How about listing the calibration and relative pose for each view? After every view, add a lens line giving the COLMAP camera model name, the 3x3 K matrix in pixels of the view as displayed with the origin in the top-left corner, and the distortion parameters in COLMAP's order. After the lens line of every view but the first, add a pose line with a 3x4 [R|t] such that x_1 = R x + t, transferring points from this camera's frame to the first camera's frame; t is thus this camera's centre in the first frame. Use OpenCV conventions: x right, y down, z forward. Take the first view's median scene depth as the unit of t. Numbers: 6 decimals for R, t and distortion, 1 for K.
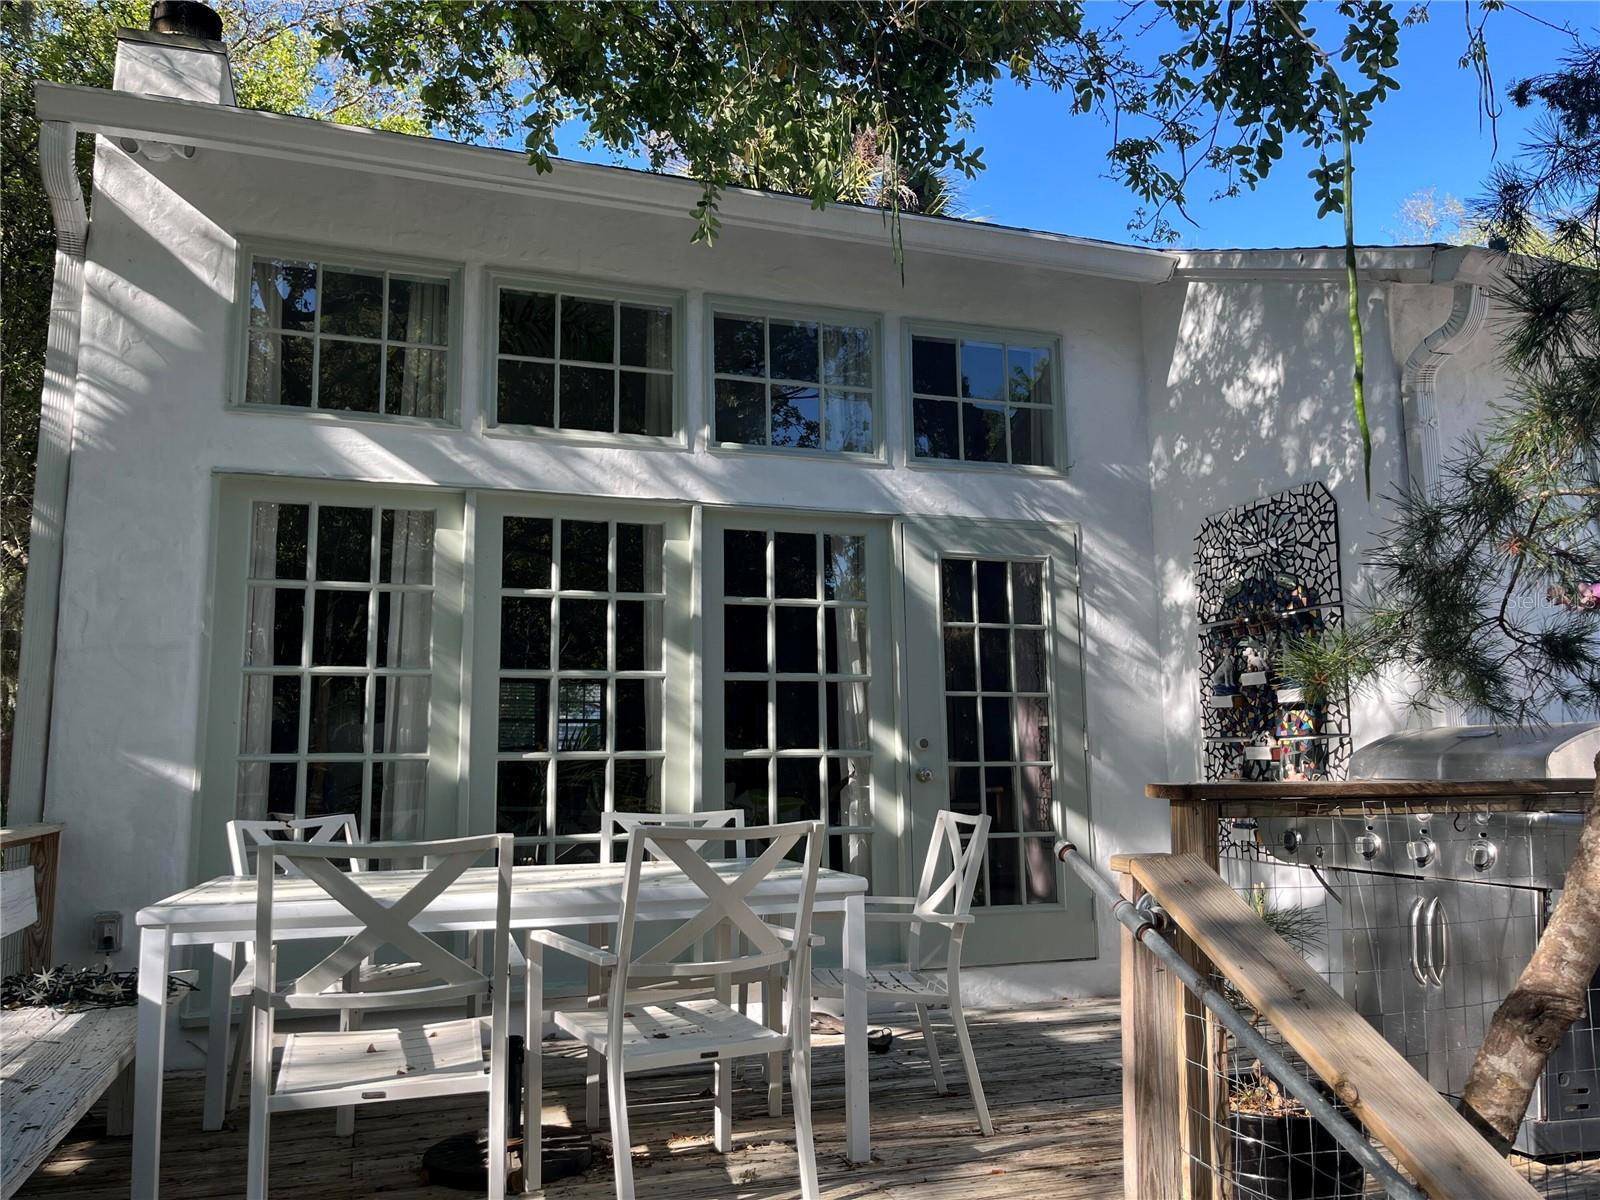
lens RADIAL K [[1216.2, 0, 800.0], [0, 1216.2, 600.0], [0, 0, 1]] dist [0.040537, -0.005023]
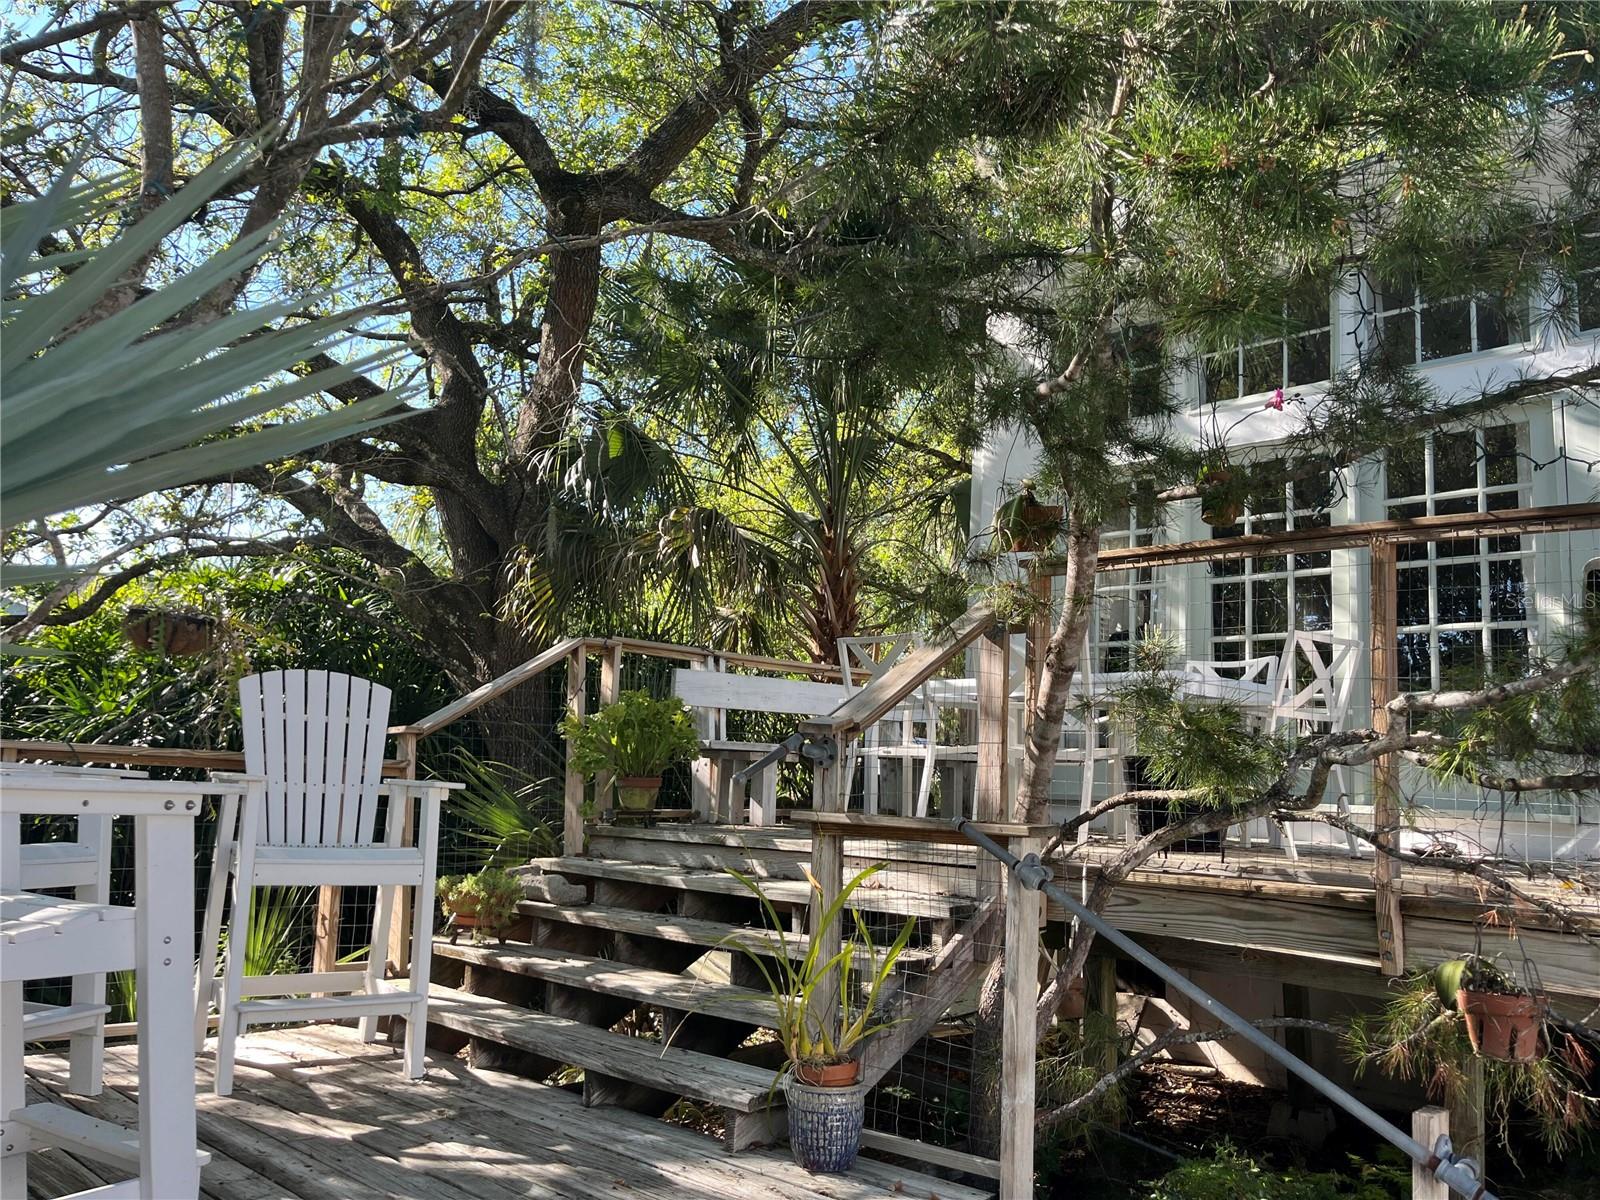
lens RADIAL K [[1216.2, 0, 800.0], [0, 1216.2, 600.0], [0, 0, 1]] dist [0.040537, -0.005023]
pose [[0.469343, -0.094451, -0.877950, 0.711813], [0.085954, 0.994428, -0.061032, 0.117812], [0.878823, -0.046818, 0.474846, -0.075335]]
